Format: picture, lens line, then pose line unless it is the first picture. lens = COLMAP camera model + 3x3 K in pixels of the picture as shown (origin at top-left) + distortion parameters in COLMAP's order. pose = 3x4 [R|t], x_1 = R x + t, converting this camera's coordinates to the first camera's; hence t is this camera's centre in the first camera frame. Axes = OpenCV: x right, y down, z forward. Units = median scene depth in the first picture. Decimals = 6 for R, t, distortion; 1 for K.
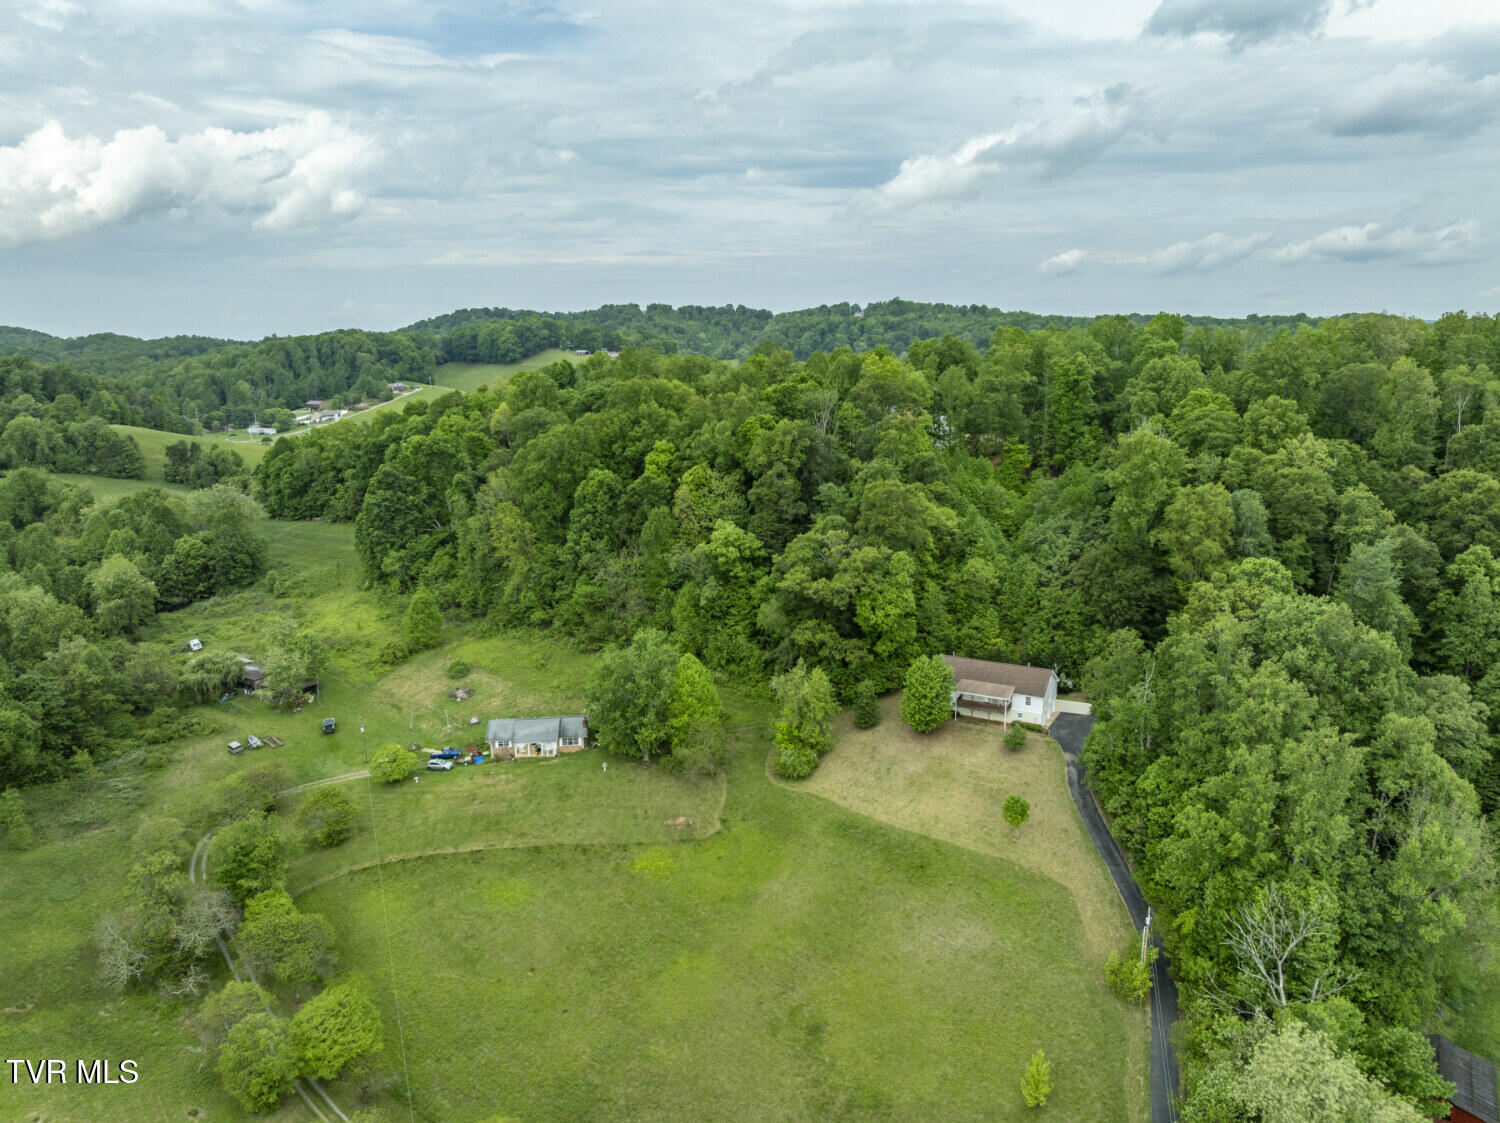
lens RADIAL K [[1052.3, 0, 756.3], [0, 1052.3, 560.9], [0, 0, 1]] dist [-0.032925, -0.008166]
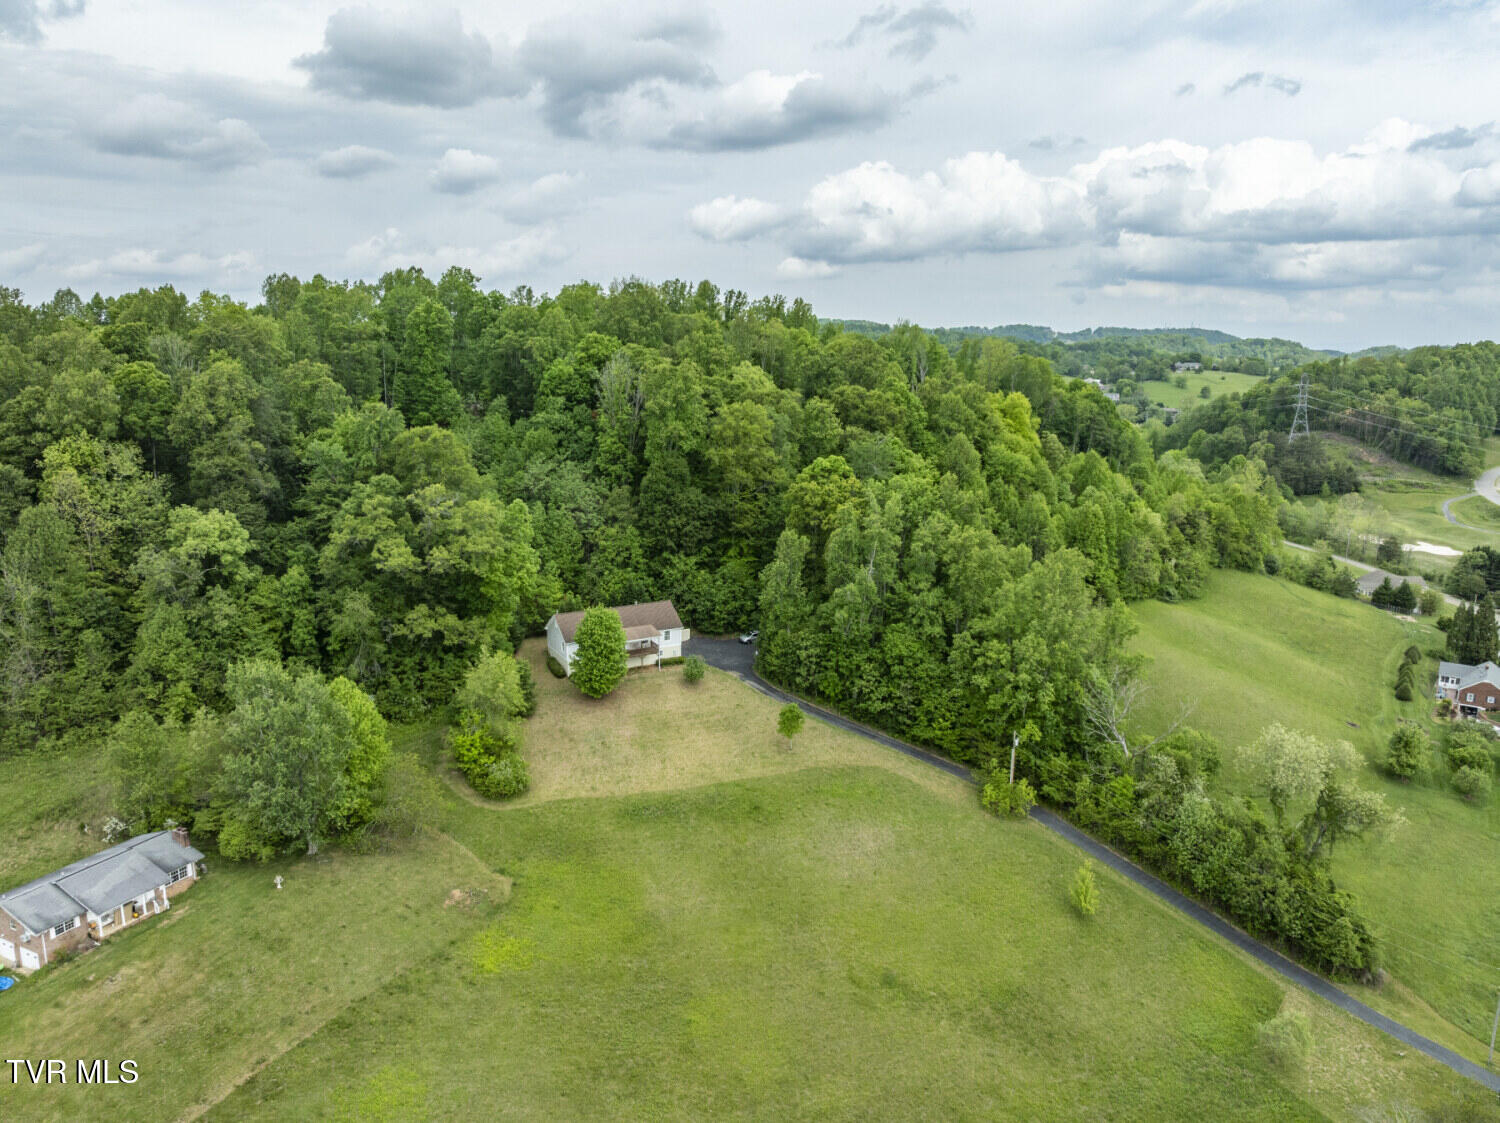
lens RADIAL K [[1052.3, 0, 756.3], [0, 1052.3, 560.9], [0, 0, 1]] dist [-0.032925, -0.008166]
pose [[0.523684, -0.153474, 0.837974, -0.459120], [0.169410, 0.982755, 0.074119, 0.009108], [-0.834898, 0.103147, 0.540653, 0.382639]]
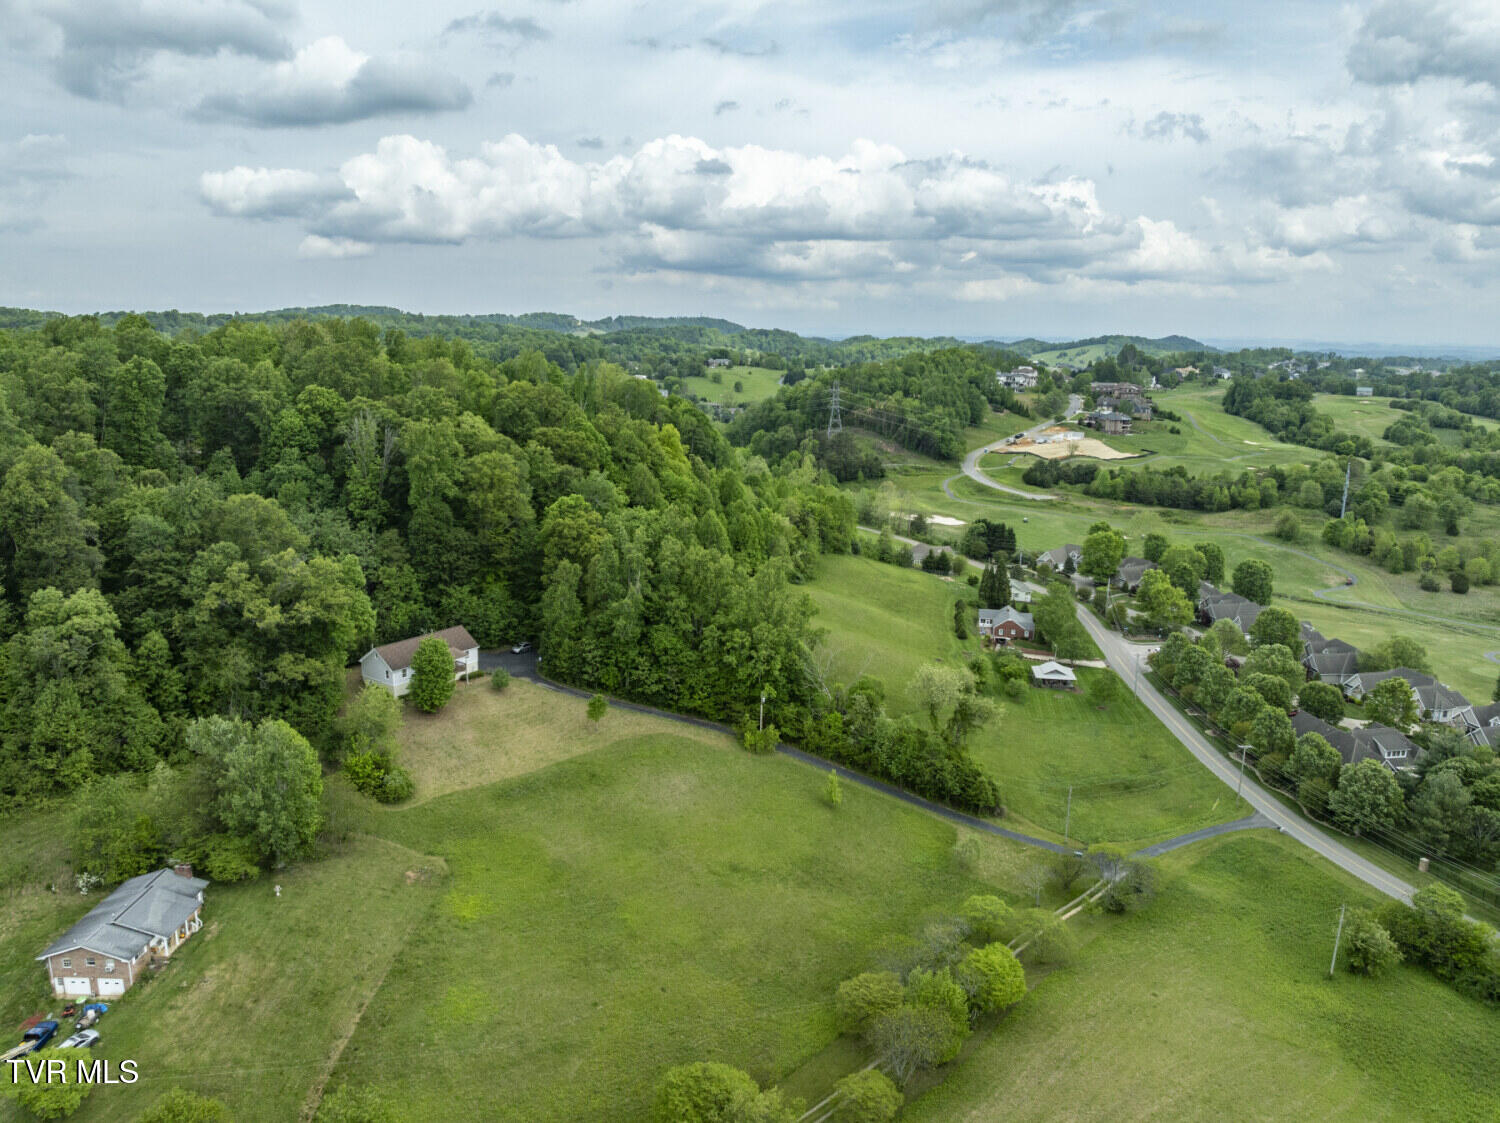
lens RADIAL K [[1052.3, 0, 756.3], [0, 1052.3, 560.9], [0, 0, 1]] dist [-0.032925, -0.008166]
pose [[0.106326, -0.193880, 0.975246, -0.759743], [0.196185, 0.965617, 0.170576, -0.093527], [-0.974785, 0.173192, 0.140706, 0.478998]]
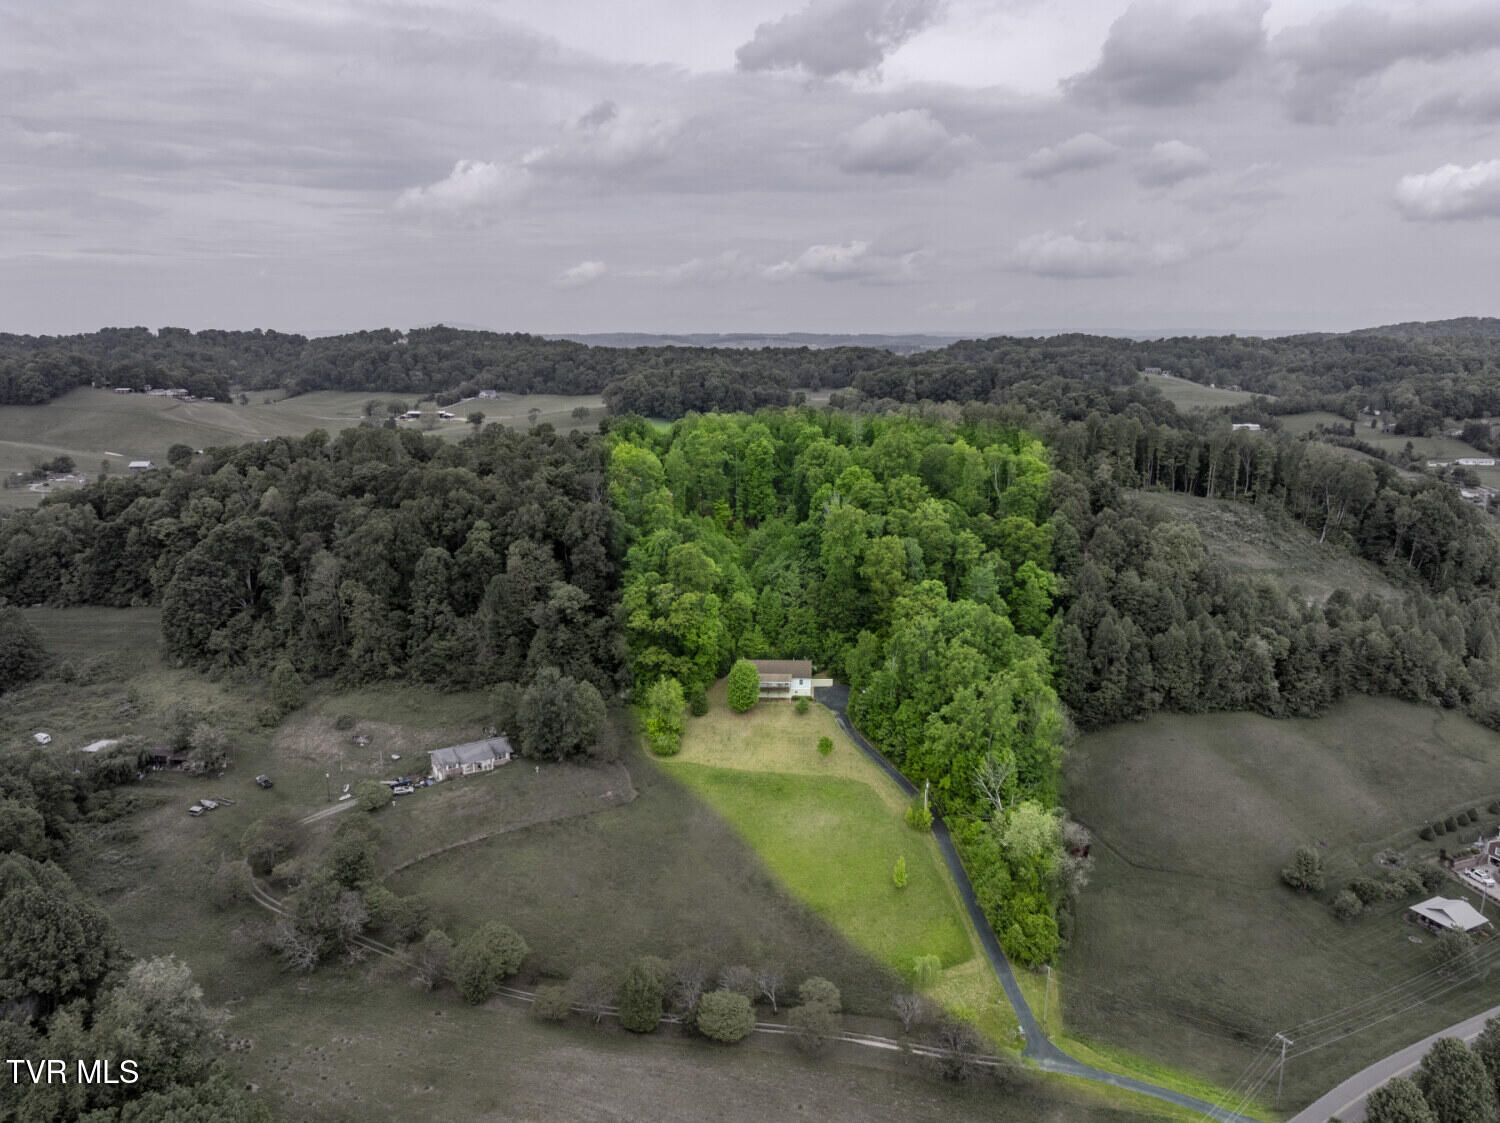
lens RADIAL K [[1052.3, 0, 756.3], [0, 1052.3, 560.9], [0, 0, 1]] dist [-0.032925, -0.008166]
pose [[0.897236, -0.082929, 0.433694, -0.438644], [0.086370, 0.996193, 0.011802, -0.066765], [-0.433021, 0.026869, 0.900983, -0.367602]]
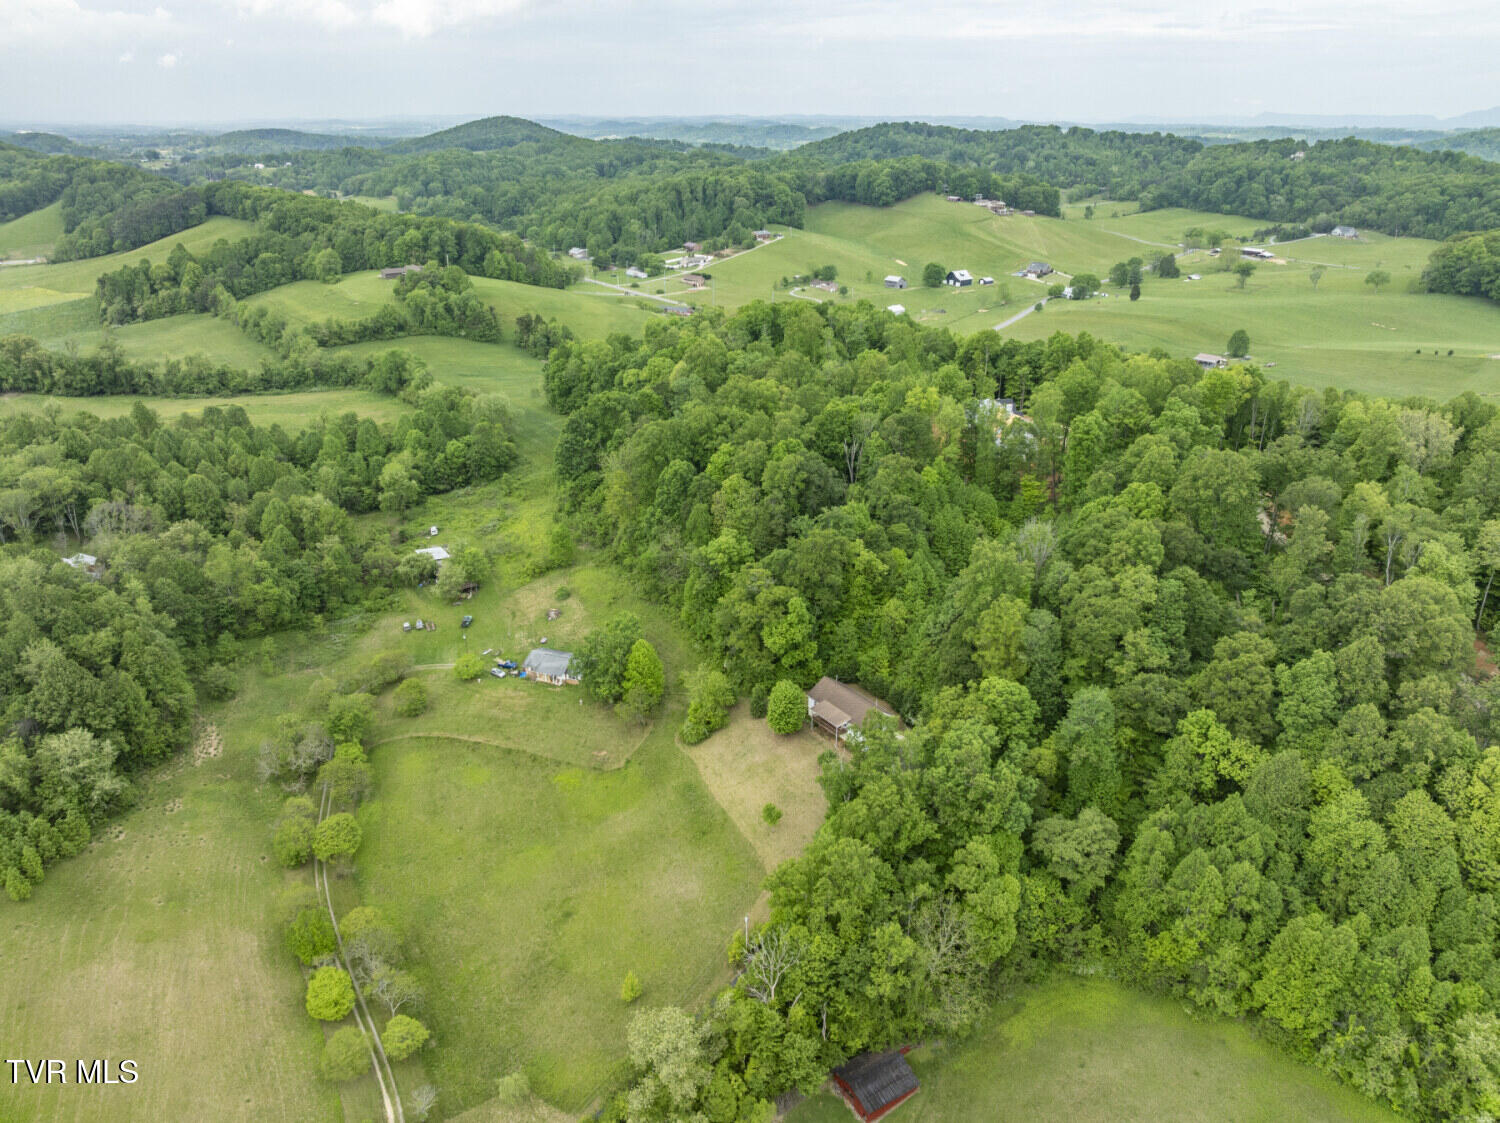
lens RADIAL K [[1051.7, 0, 755.9], [0, 1051.7, 558.9], [0, 0, 1]] dist [-0.039076, 0.007098]
pose [[0.911075, 0.183919, -0.368939, 0.553599], [-0.110635, 0.971215, 0.210952, -0.318736], [0.397118, -0.151376, 0.905198, -0.196104]]
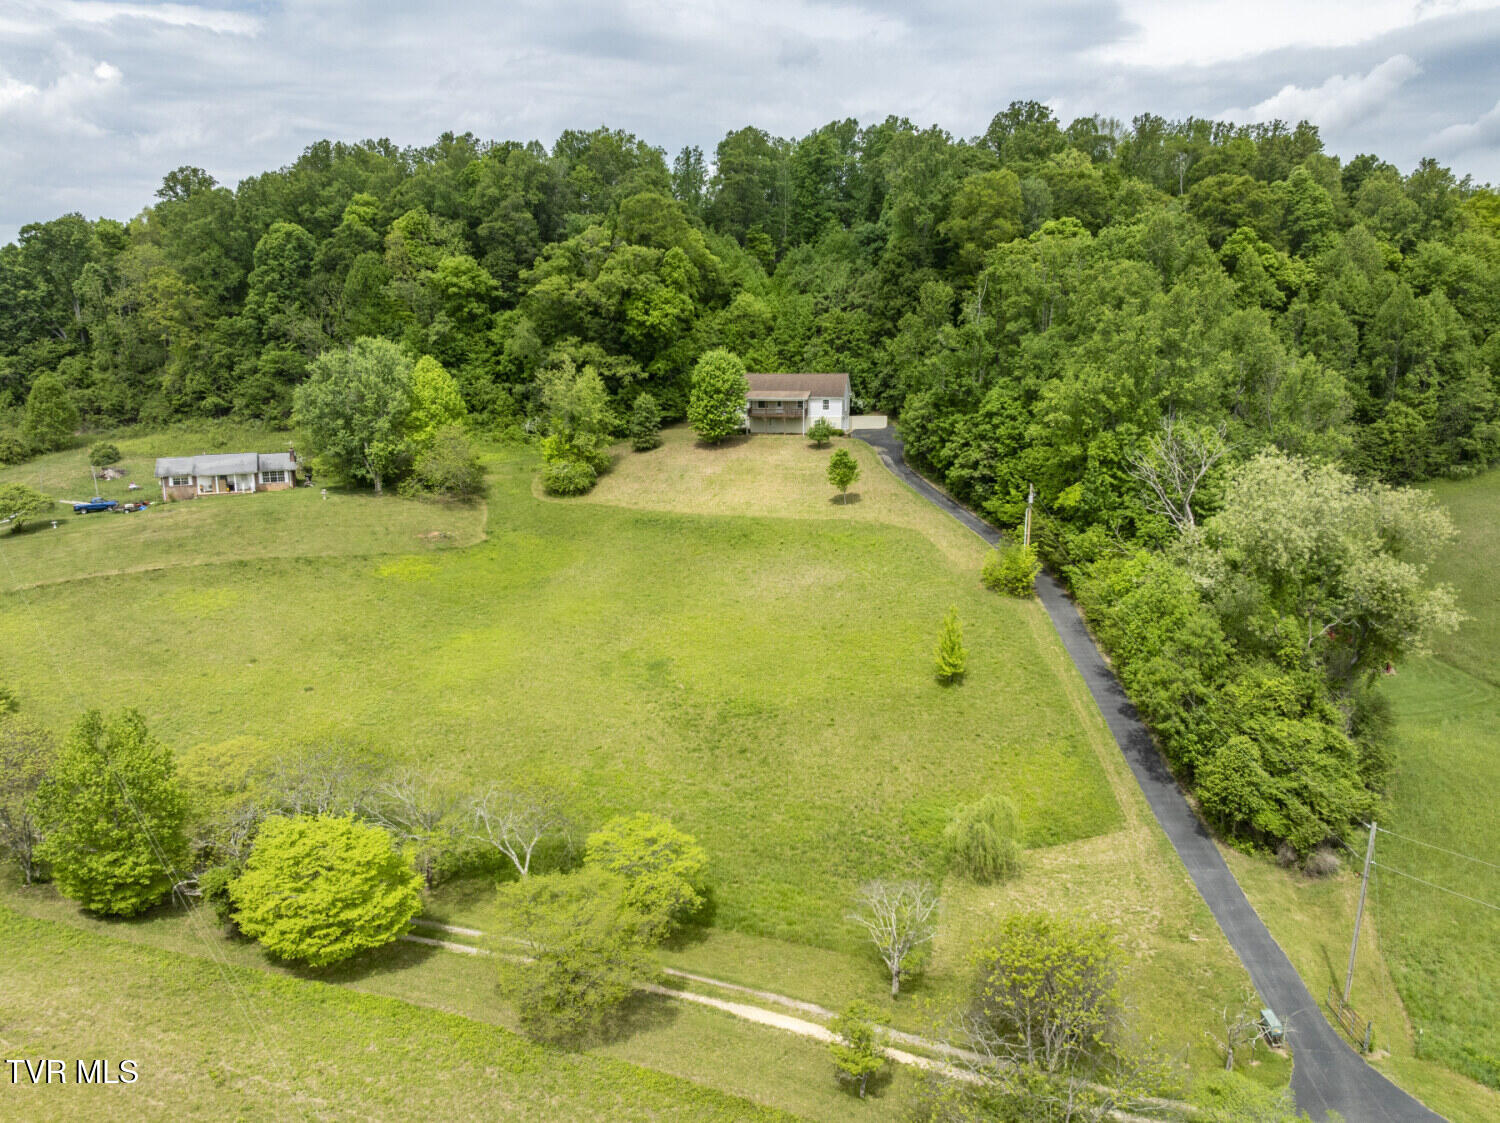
lens RADIAL K [[1050.7, 0, 759.3], [0, 1050.7, 567.3], [0, 0, 1]] dist [-0.039159, 0.000298]
pose [[0.952169, -0.052121, 0.301093, -0.068757], [0.053093, 0.998577, 0.004959, 0.248987], [-0.300923, 0.011264, 0.953582, 0.151067]]
